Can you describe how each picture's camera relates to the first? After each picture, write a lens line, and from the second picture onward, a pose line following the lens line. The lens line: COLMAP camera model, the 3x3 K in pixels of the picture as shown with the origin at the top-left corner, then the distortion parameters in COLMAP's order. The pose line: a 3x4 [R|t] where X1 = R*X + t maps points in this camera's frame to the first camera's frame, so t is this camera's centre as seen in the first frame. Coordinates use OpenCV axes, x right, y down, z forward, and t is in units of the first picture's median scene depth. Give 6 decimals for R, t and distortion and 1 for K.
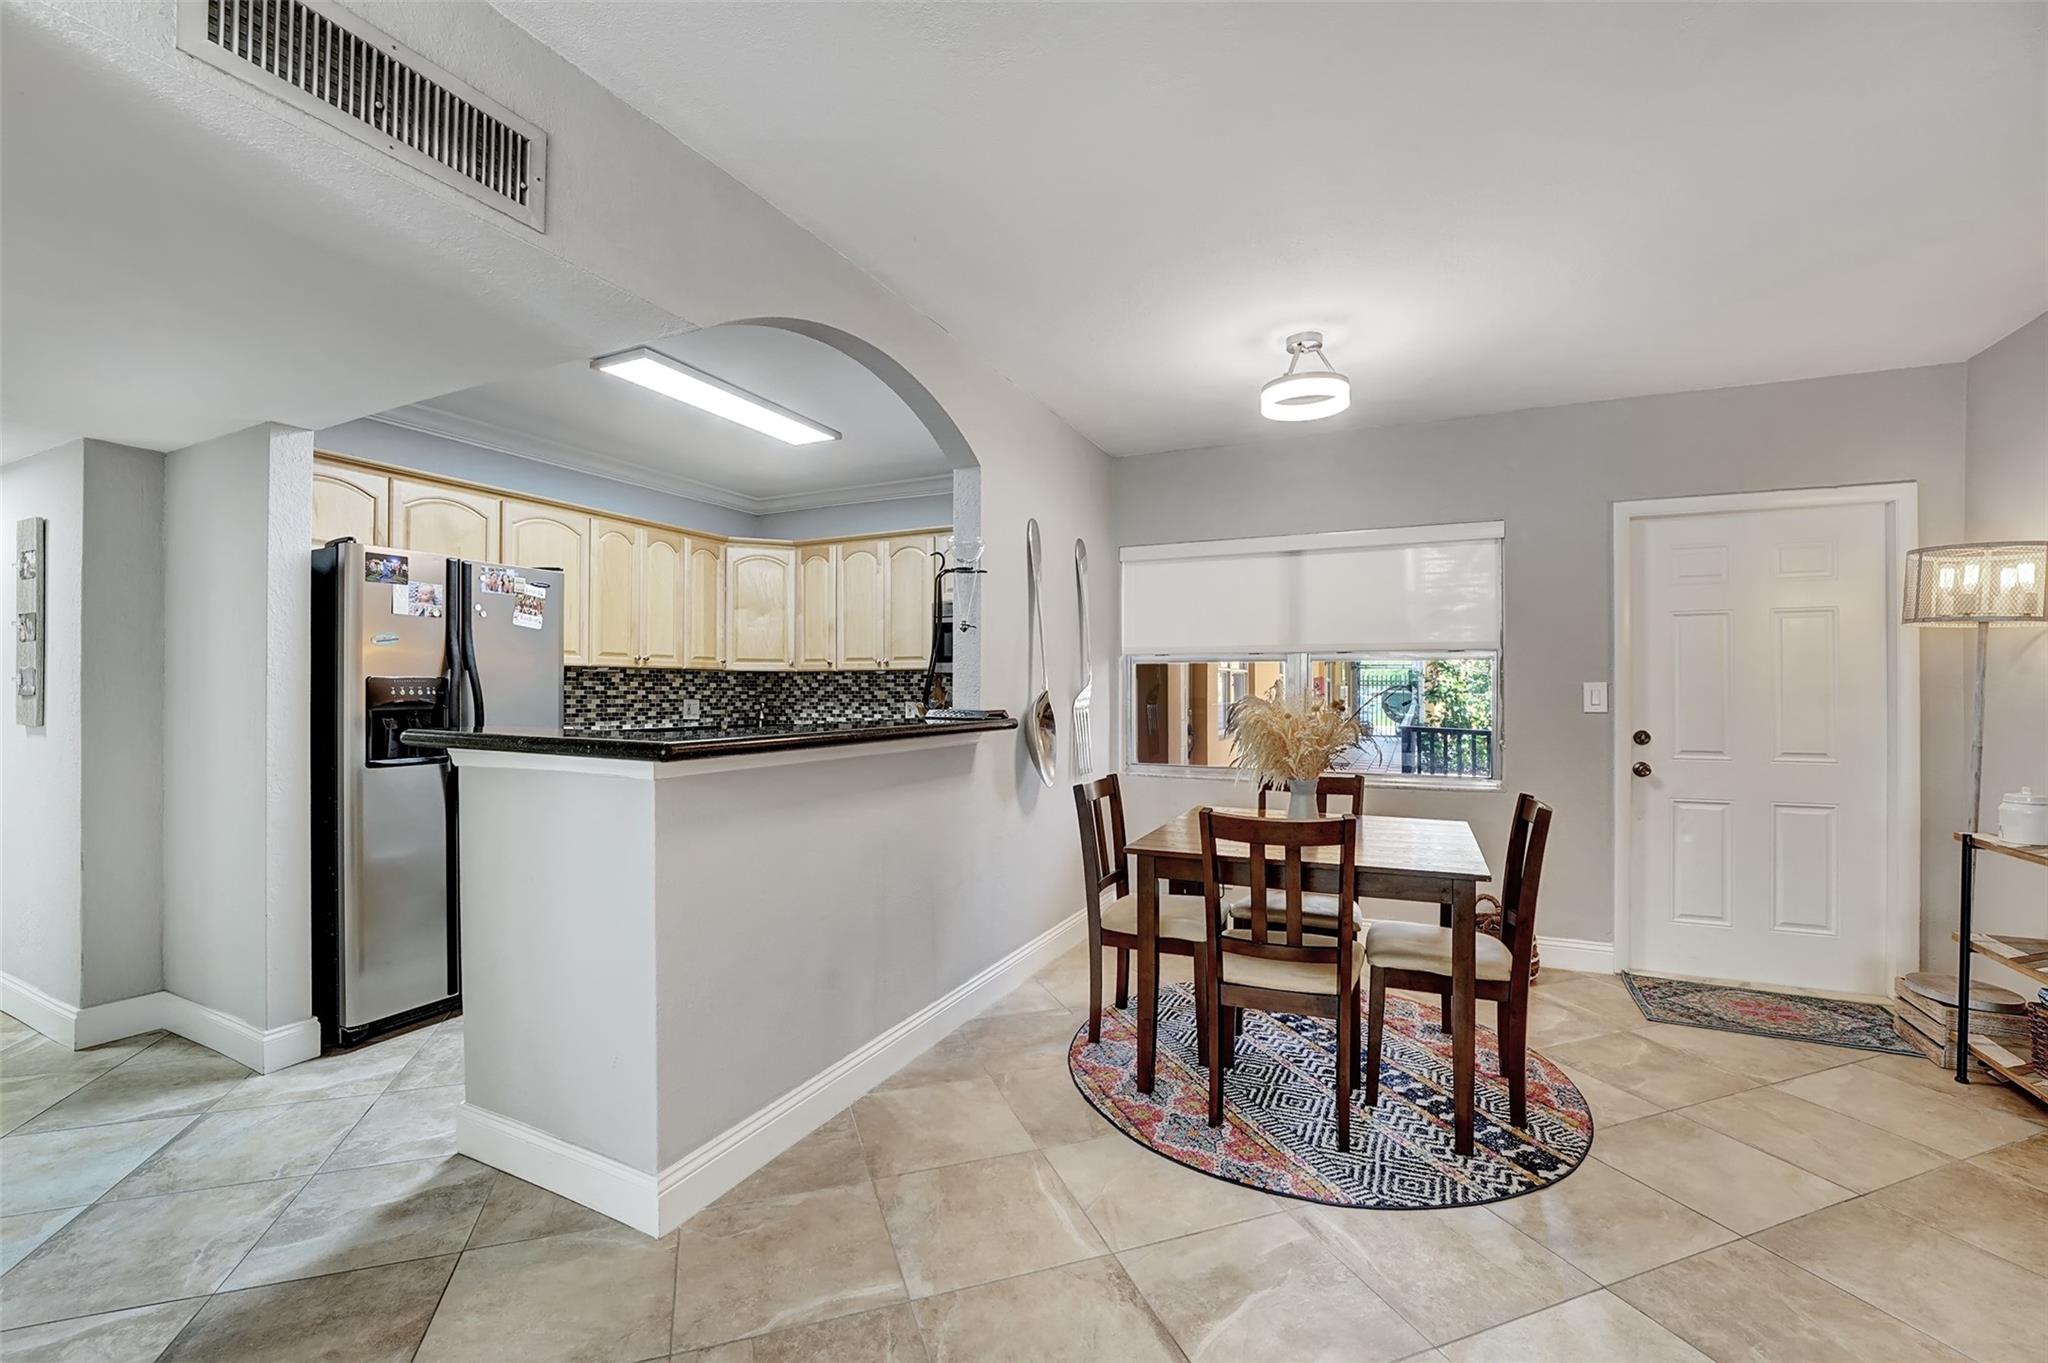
lens RADIAL K [[845.2, 0, 1005.5], [0, 845.2, 677.7], [0, 0, 1]] dist [-0.029979, 0.004088]
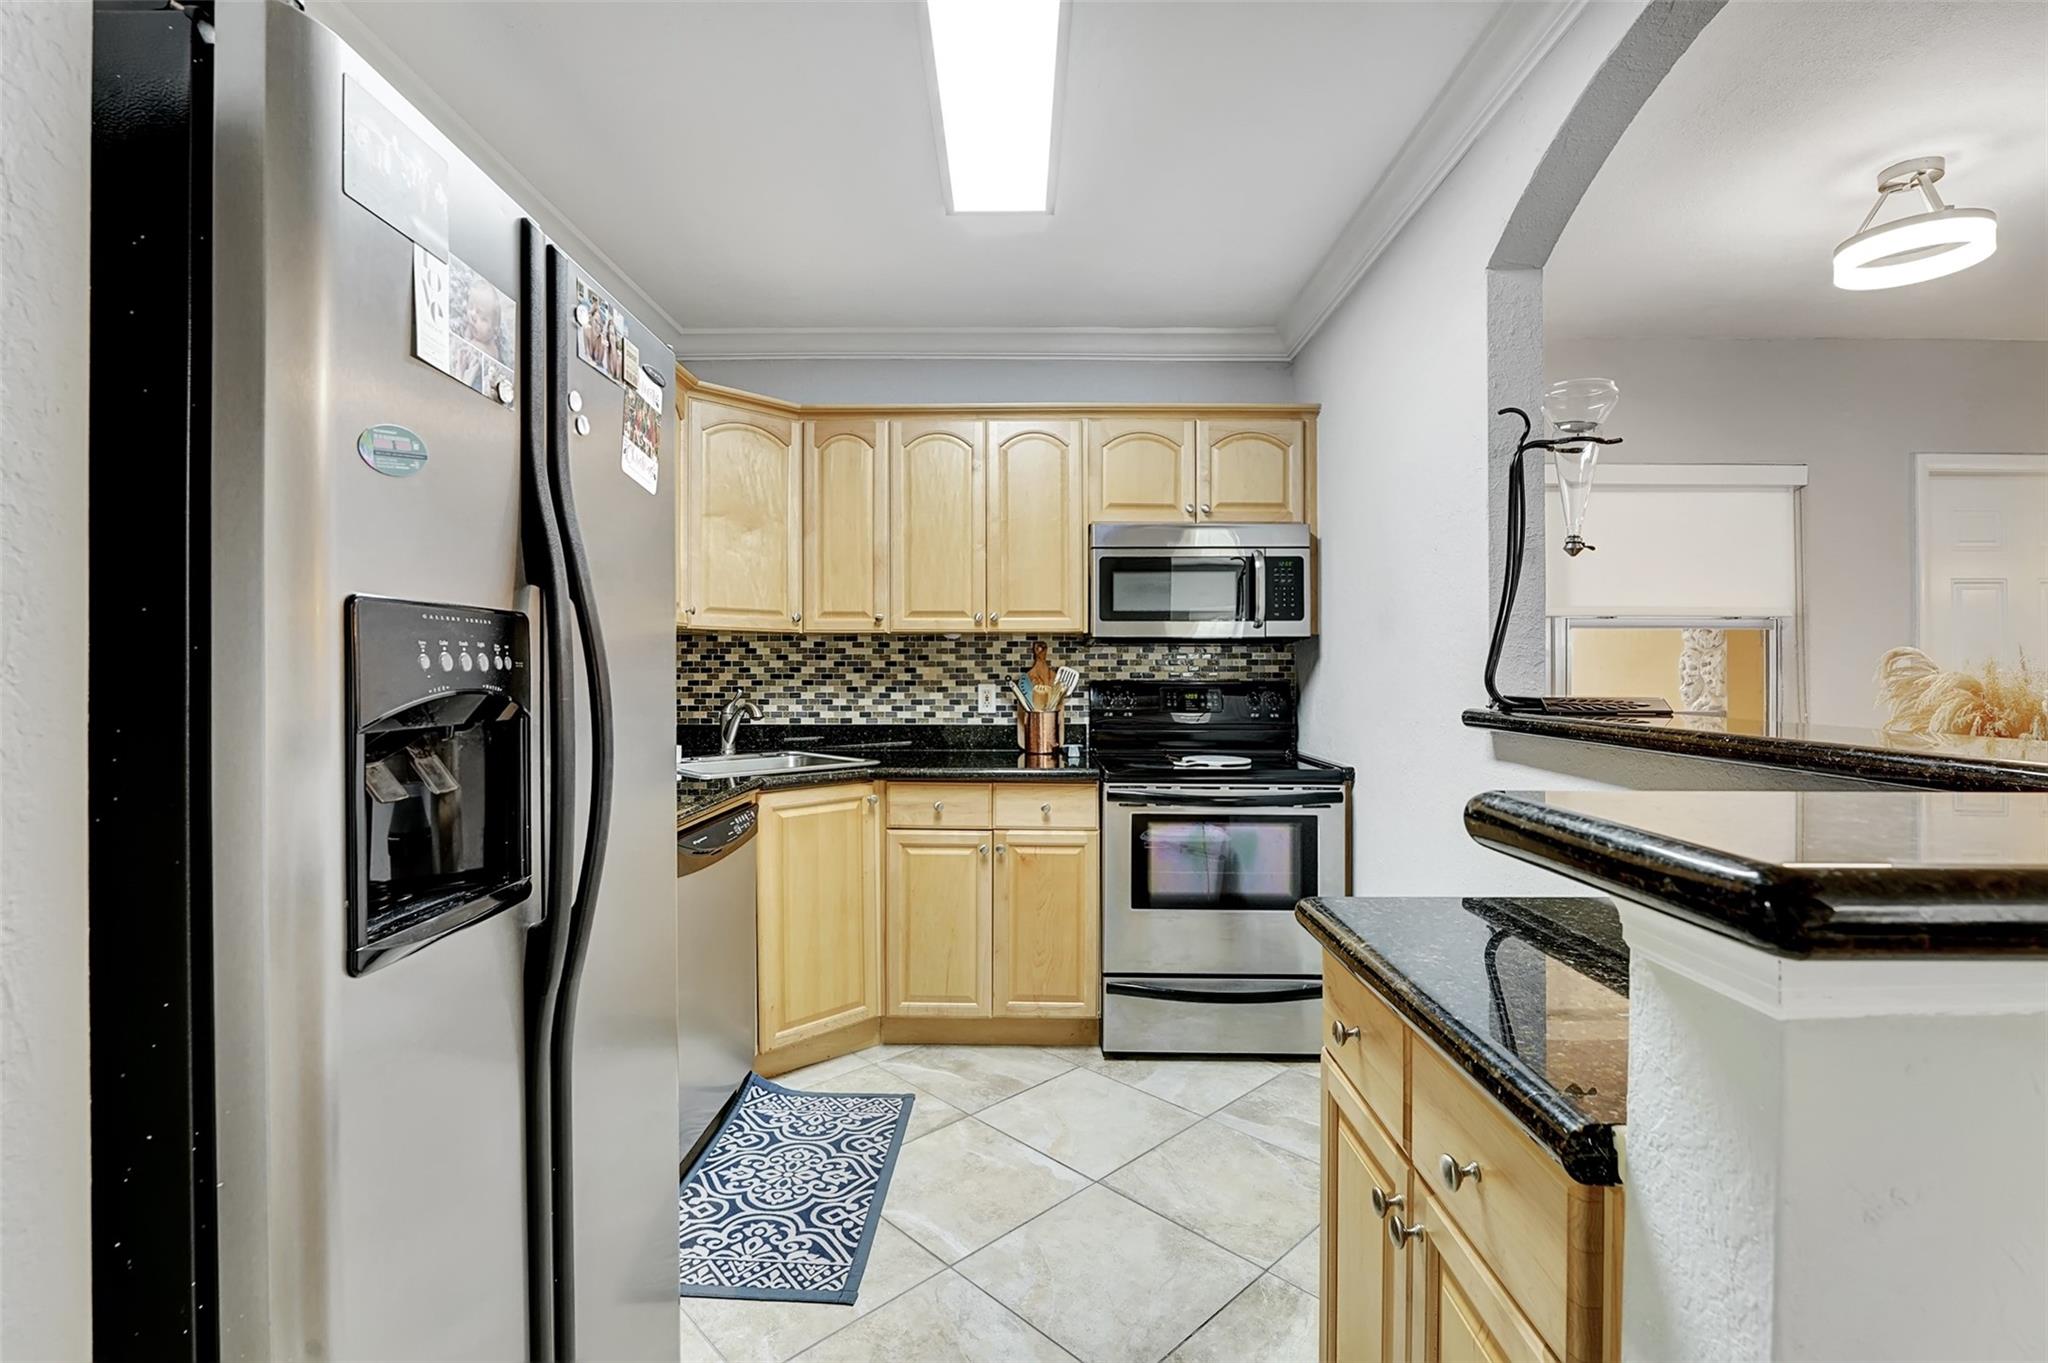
lens RADIAL K [[911.5, 0, 1003.5], [0, 911.5, 658.6], [0, 0, 1]] dist [-0.017102, 0.000013]
pose [[0.904457, 0.003282, 0.426552, -0.571955], [-0.003868, 0.999992, 0.000506, 0.013025], [-0.426547, -0.002107, 0.904463, 0.551831]]
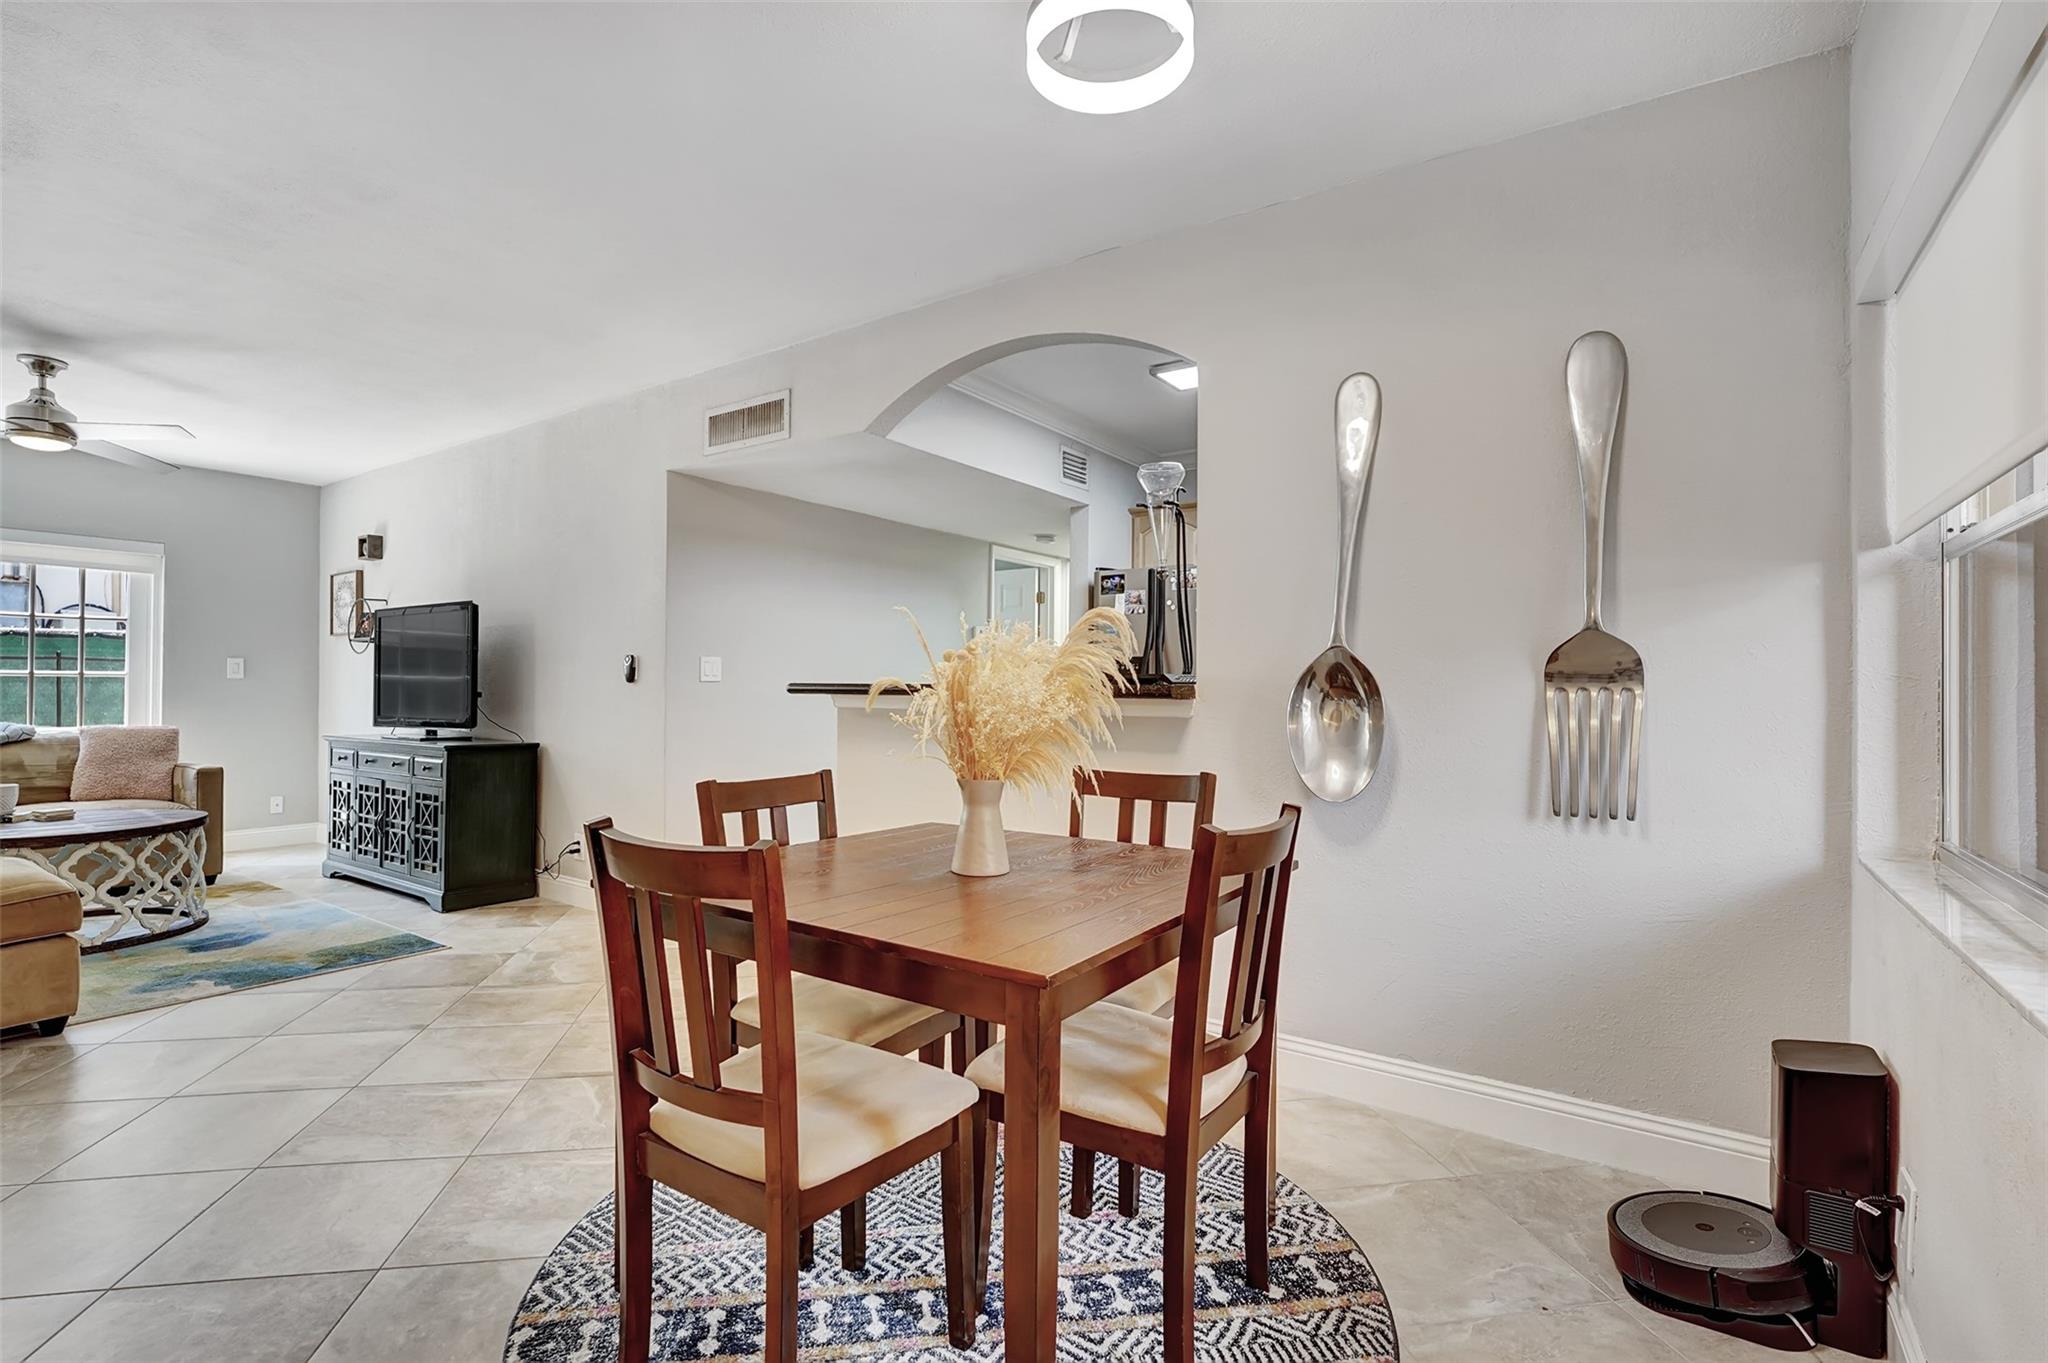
lens RADIAL K [[946.1, 0, 1019.7], [0, 946.1, 683.3], [0, 0, 1]] dist [-0.023438, 0.003905]
pose [[-0.136030, -0.005127, -0.990691, 0.787994], [0.004853, 0.999971, -0.005841, 0.045466], [0.990693, -0.005602, -0.136001, 0.877988]]
